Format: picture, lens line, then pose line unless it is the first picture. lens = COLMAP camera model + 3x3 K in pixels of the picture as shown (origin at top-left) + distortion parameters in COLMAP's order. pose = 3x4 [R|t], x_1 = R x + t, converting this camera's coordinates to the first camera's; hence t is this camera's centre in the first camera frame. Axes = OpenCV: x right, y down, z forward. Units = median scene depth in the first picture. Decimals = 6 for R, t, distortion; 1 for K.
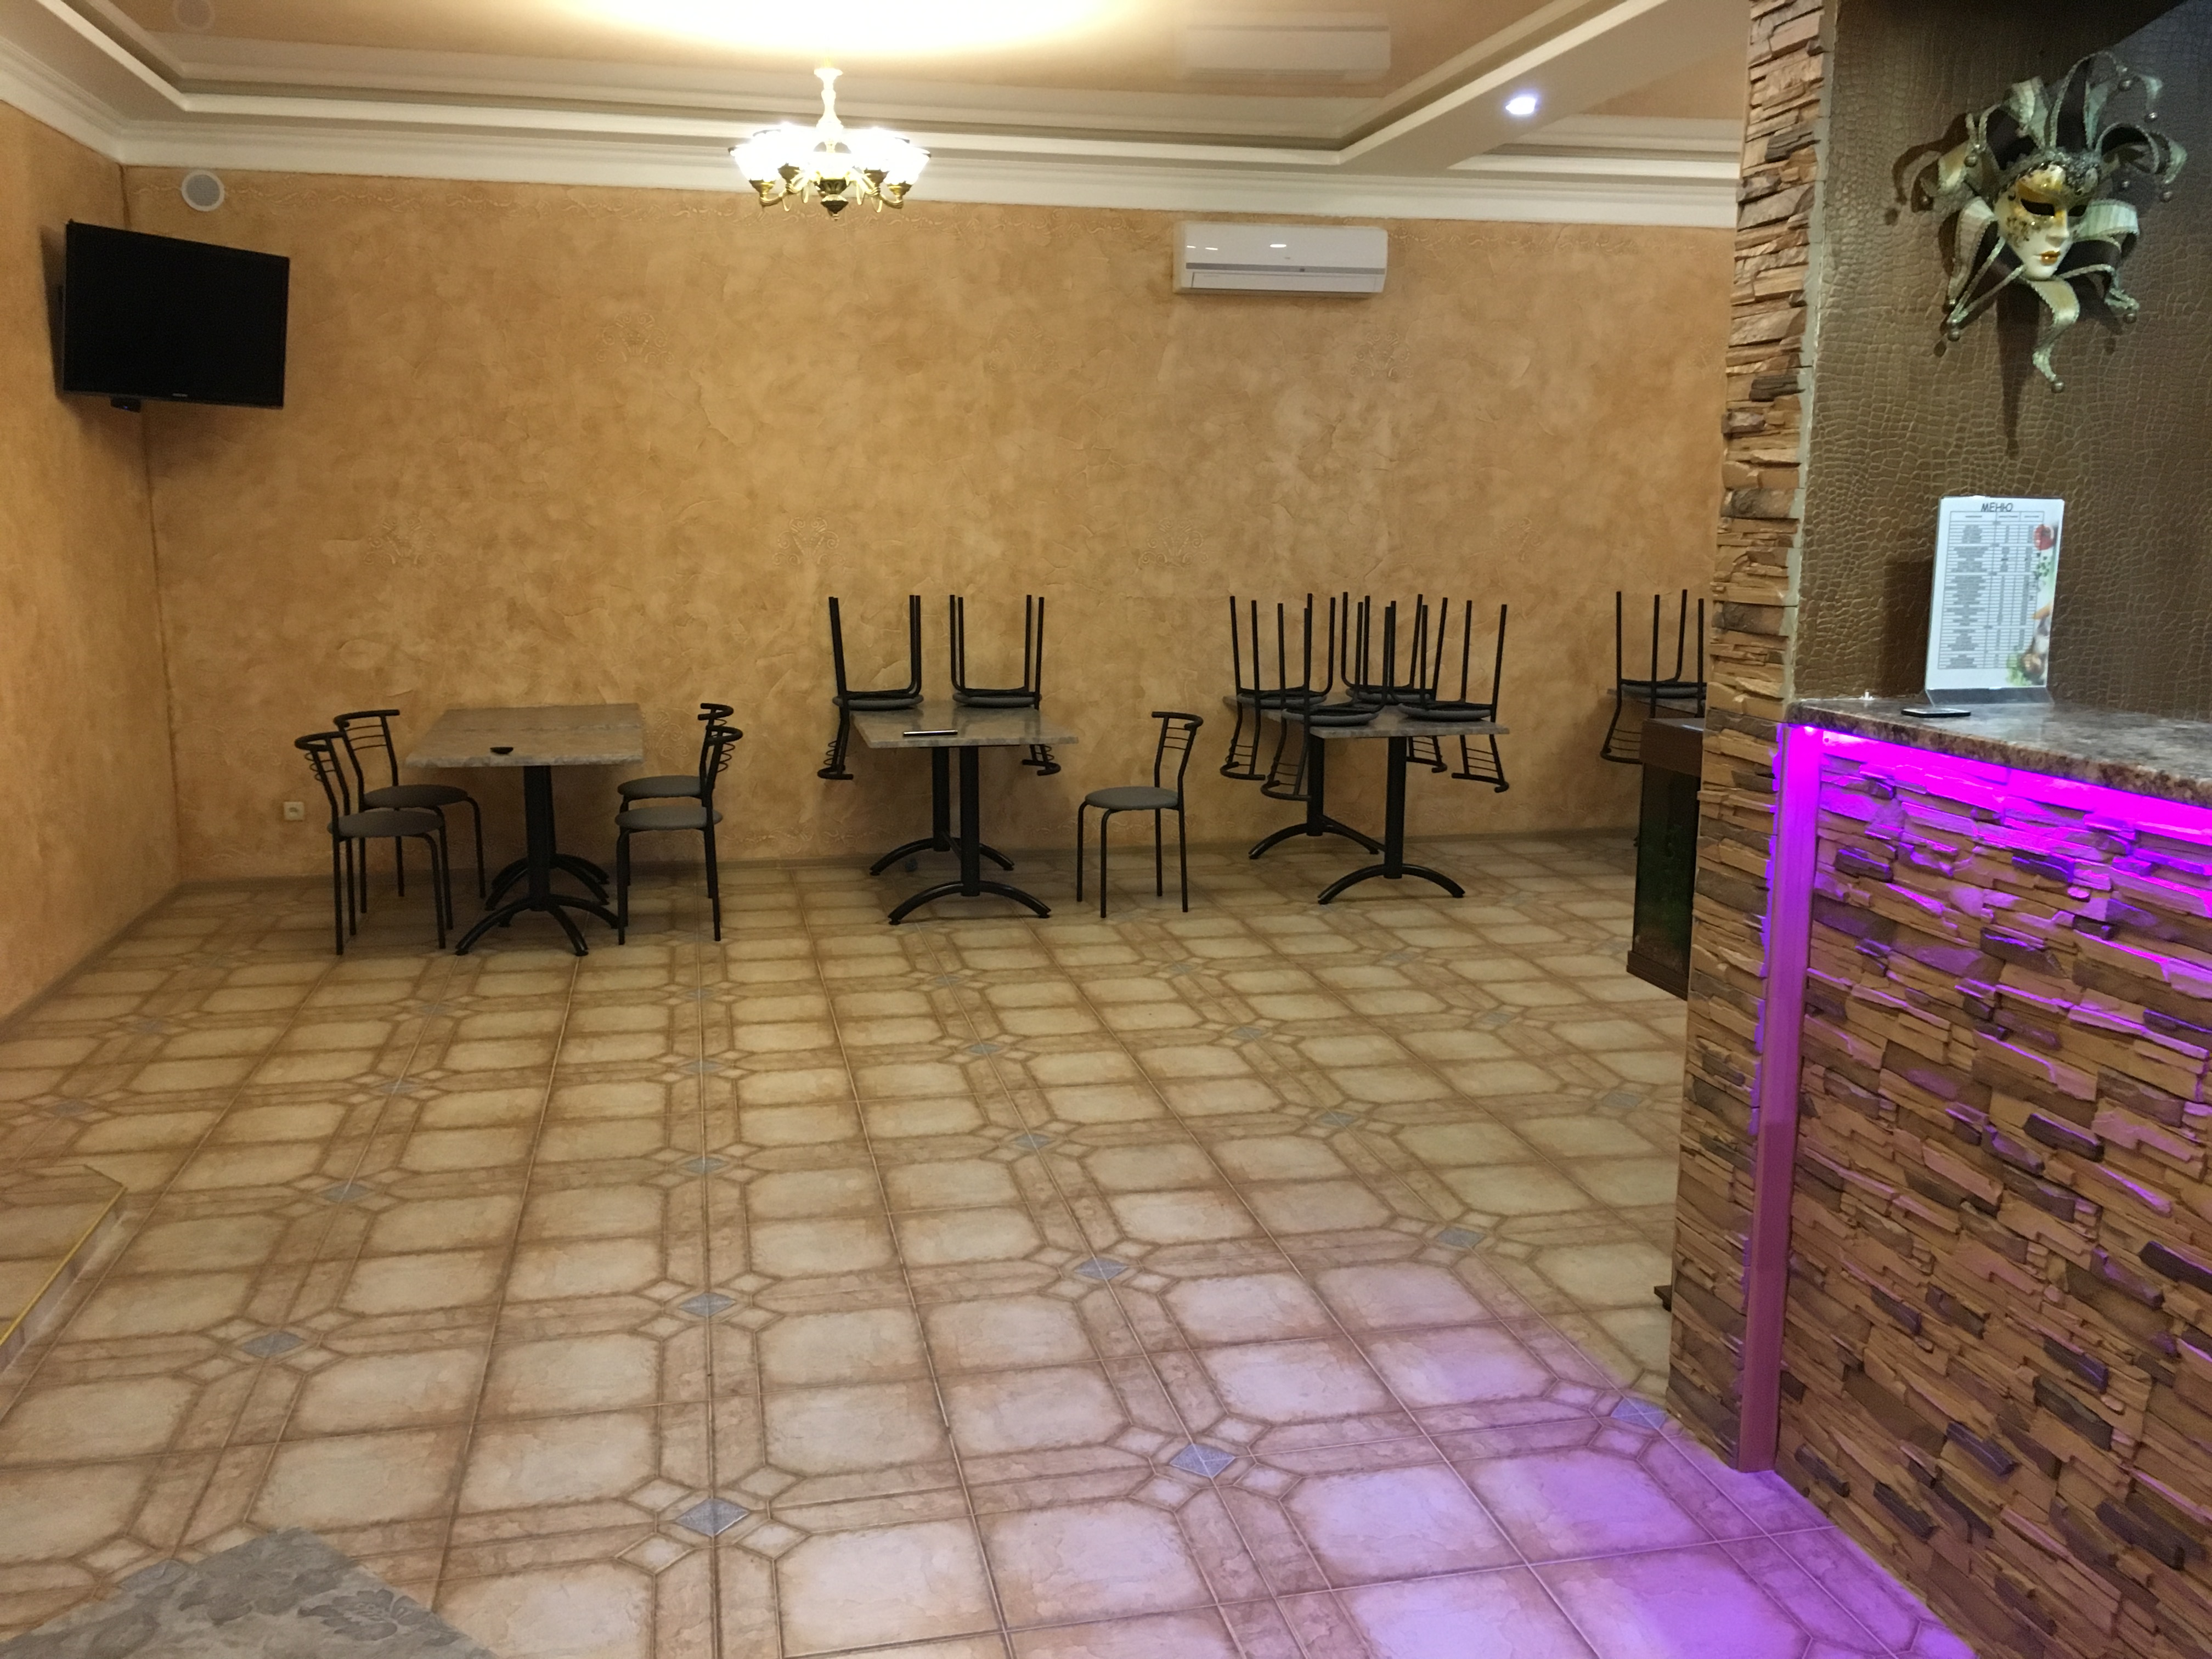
lens RADIAL K [[1883.8, 0, 1118.9], [0, 1883.8, 841.8], [0, 0, 1]] dist [0.074210, -0.094077]
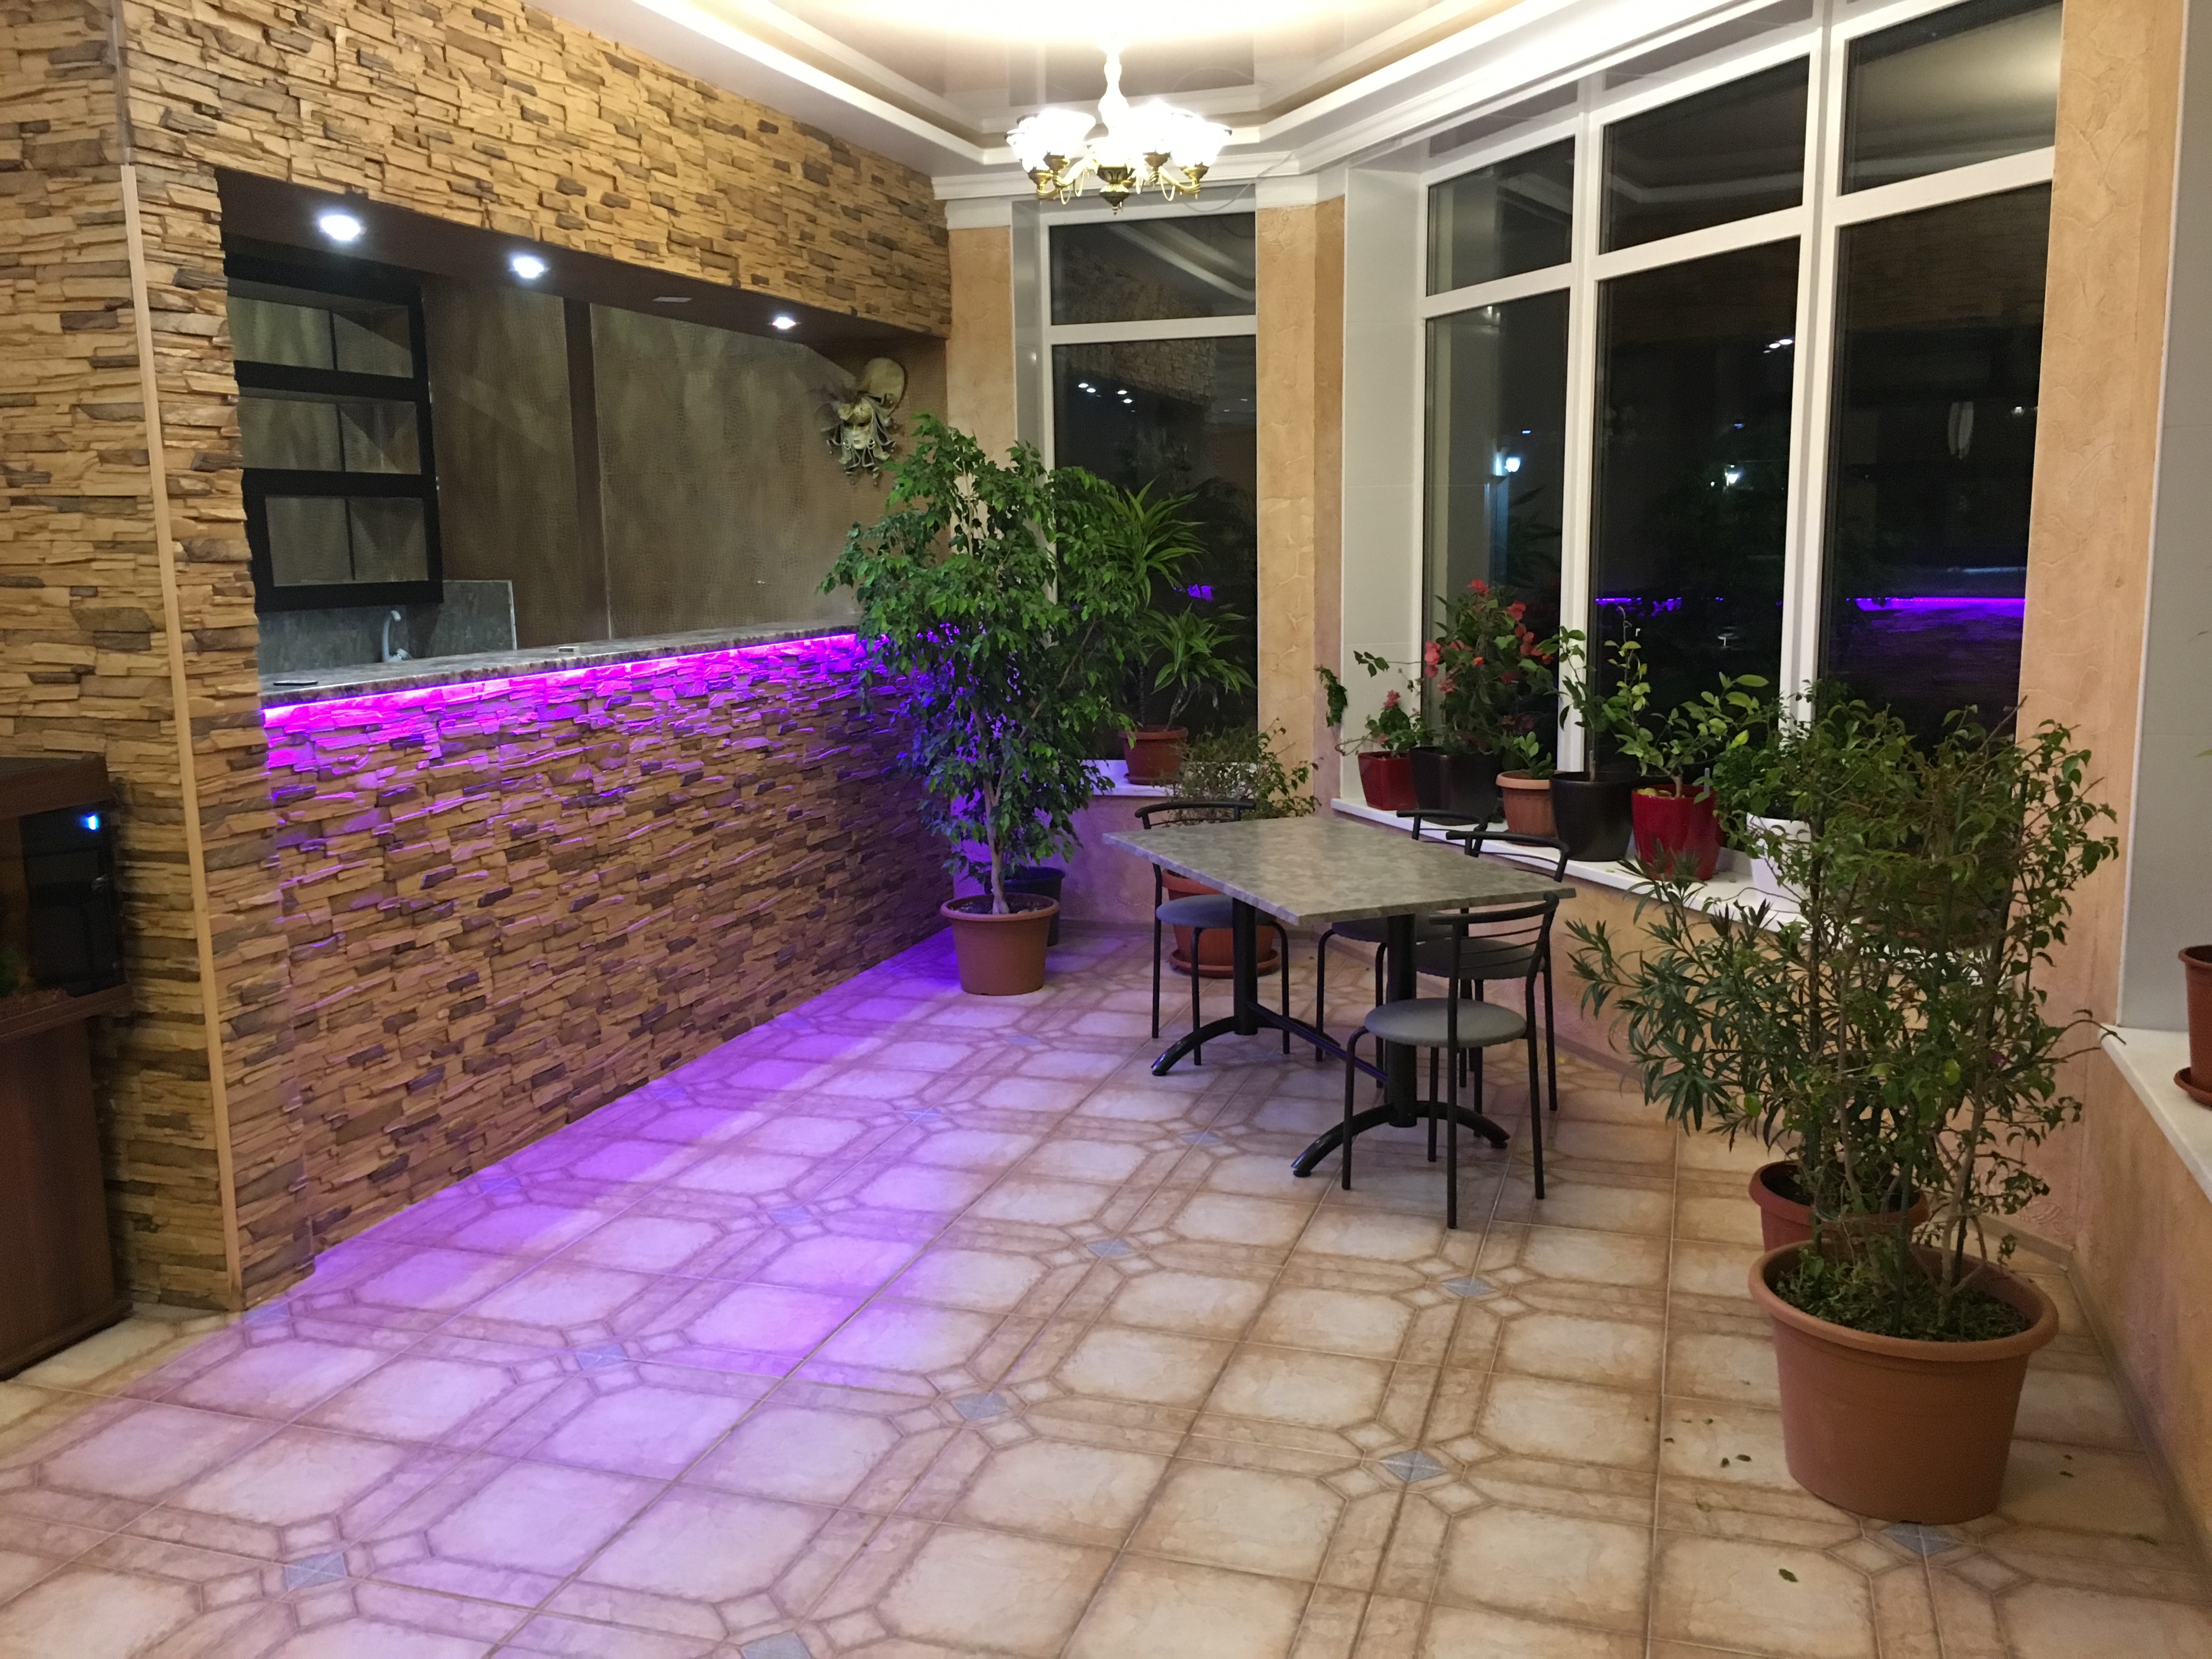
lens RADIAL K [[1883.8, 0, 1105.3], [0, 1883.8, 834.0], [0, 0, 1]] dist [0.074210, -0.094077]
pose [[-0.862093, -0.071408, 0.501694, -0.932689], [0.103820, 0.944134, 0.312782, -0.371952], [-0.496001, 0.321733, -0.806517, 1.985765]]
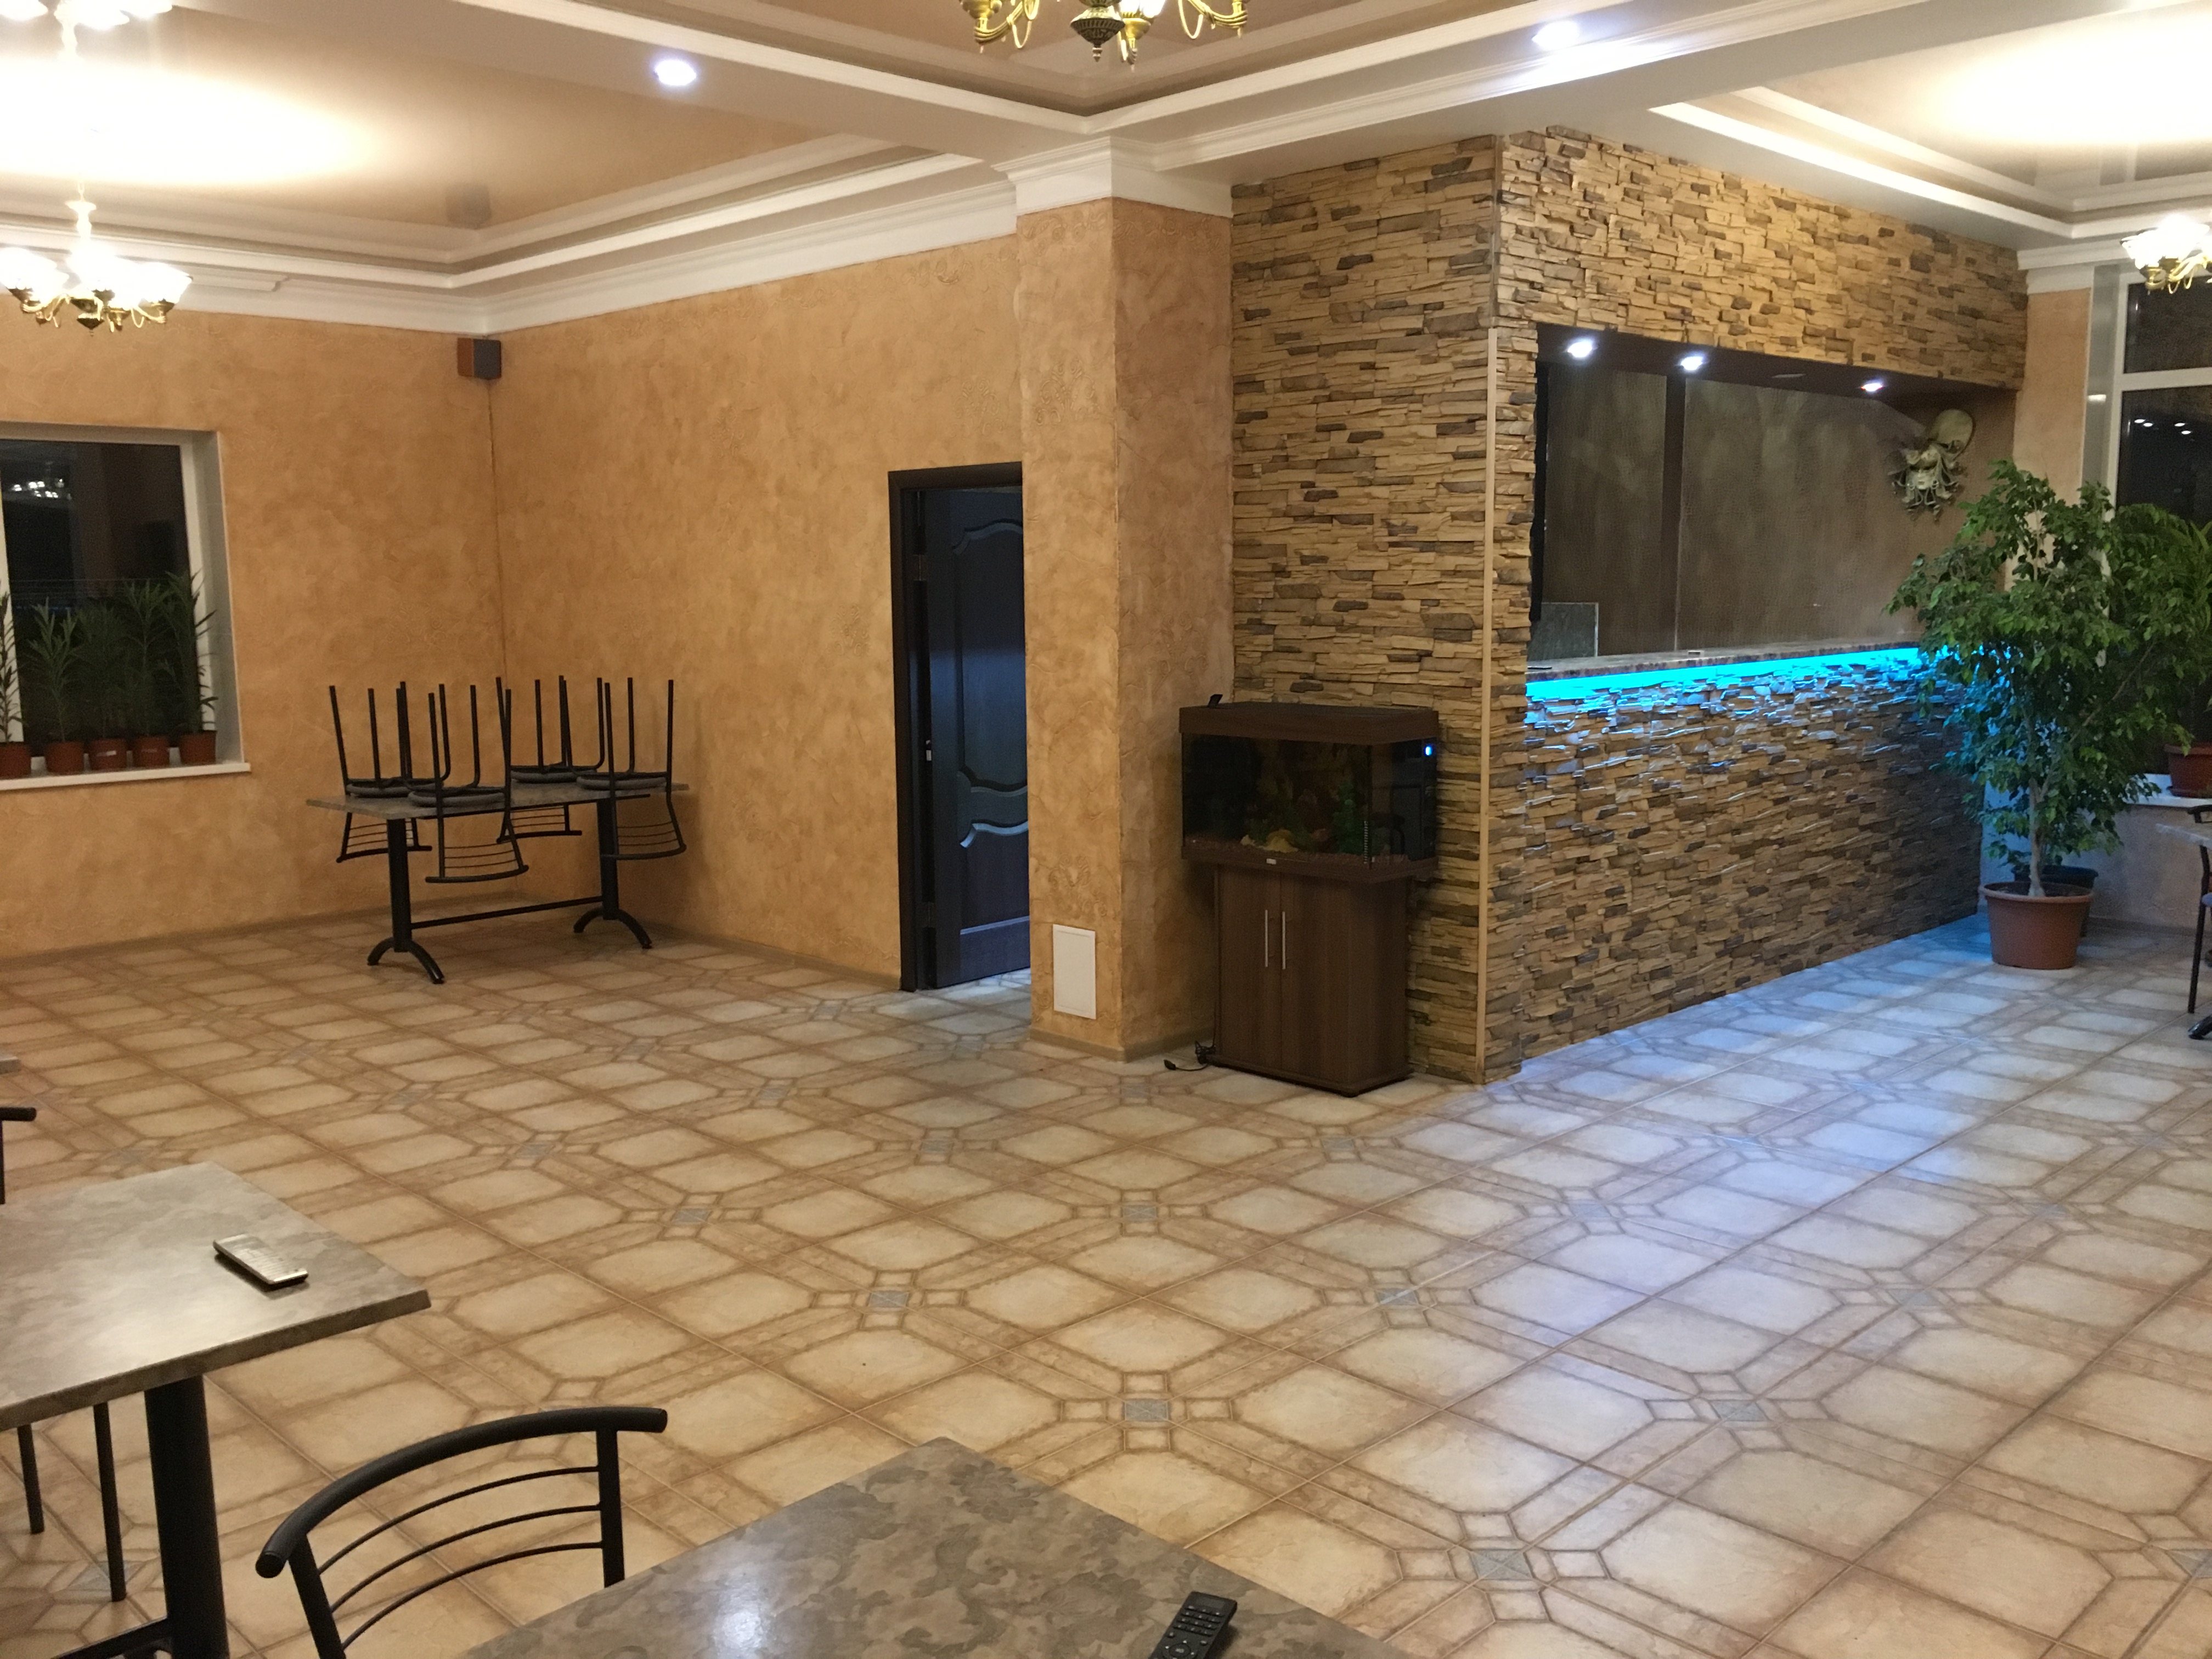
lens RADIAL K [[1883.8, 0, 1097.7], [0, 1883.8, 840.0], [0, 0, 1]] dist [0.074210, -0.094077]
pose [[-0.528652, -0.117815, 0.840623, -1.214038], [0.162295, 0.958023, 0.236333, -0.491650], [-0.833179, 0.261366, -0.487340, 2.609248]]
